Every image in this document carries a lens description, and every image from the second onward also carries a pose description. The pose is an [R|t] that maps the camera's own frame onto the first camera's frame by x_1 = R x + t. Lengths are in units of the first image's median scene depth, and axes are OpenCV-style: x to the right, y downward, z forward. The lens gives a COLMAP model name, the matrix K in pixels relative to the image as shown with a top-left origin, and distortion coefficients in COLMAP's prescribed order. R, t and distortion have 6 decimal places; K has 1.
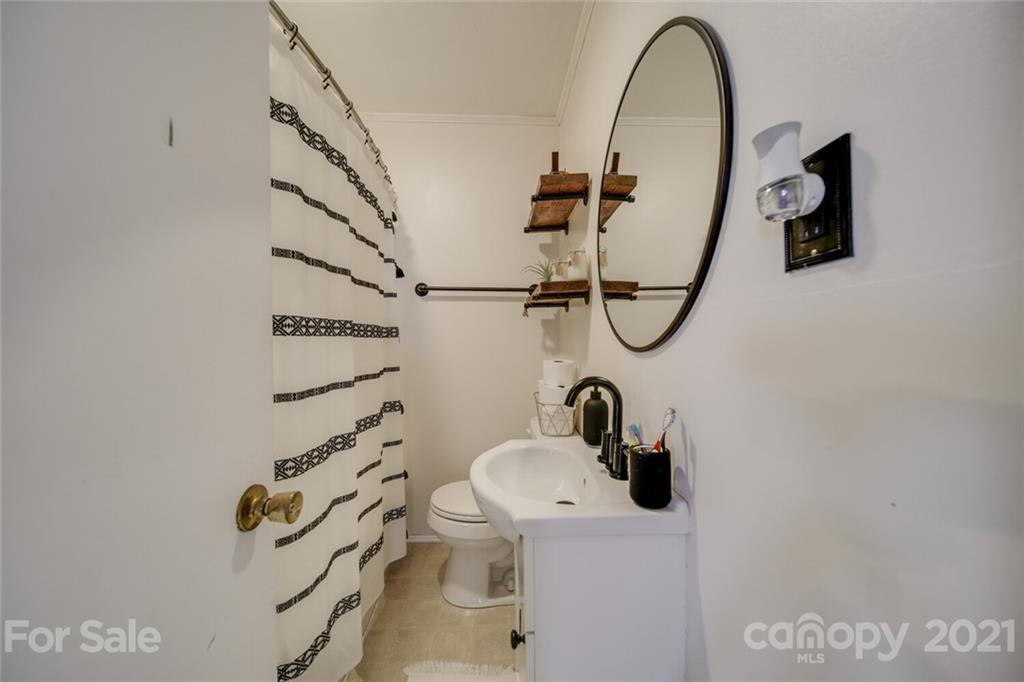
lens RADIAL K [[358.6, 0, 512.1], [0, 358.6, 340.2], [0, 0, 1]] dist [0.000089, -0.001260]
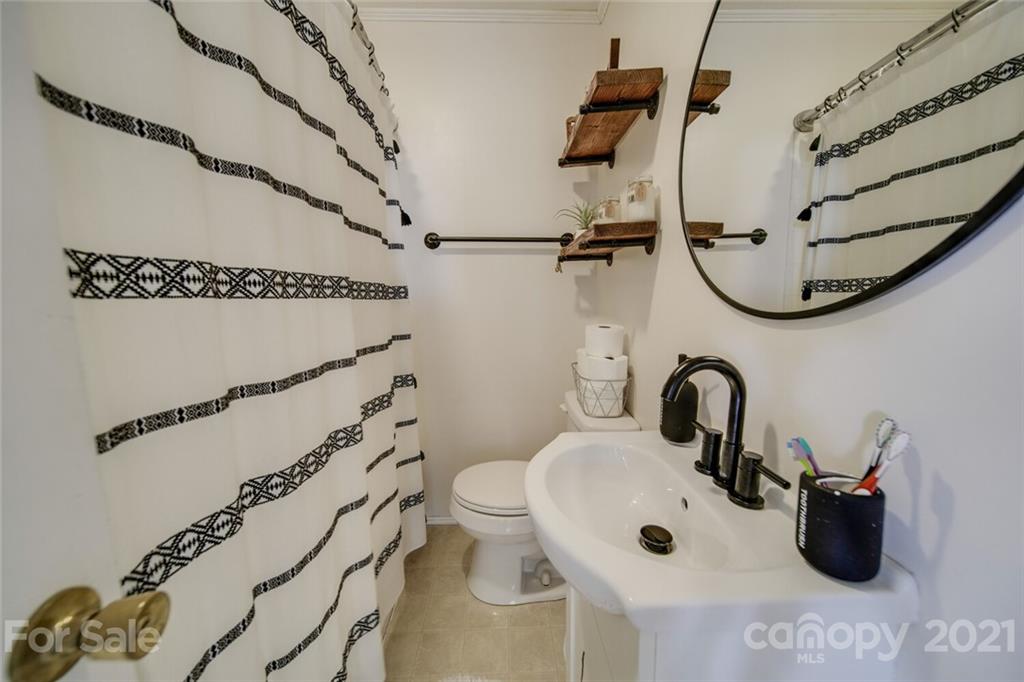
lens RADIAL K [[358.6, 0, 508.1], [0, 358.6, 344.4], [0, 0, 1]] dist [0.000089, -0.001260]
pose [[0.999807, -0.004832, -0.019066, -0.086098], [0.007138, 0.992410, 0.122765, -0.004326], [0.018328, -0.122877, 0.992253, 0.208481]]
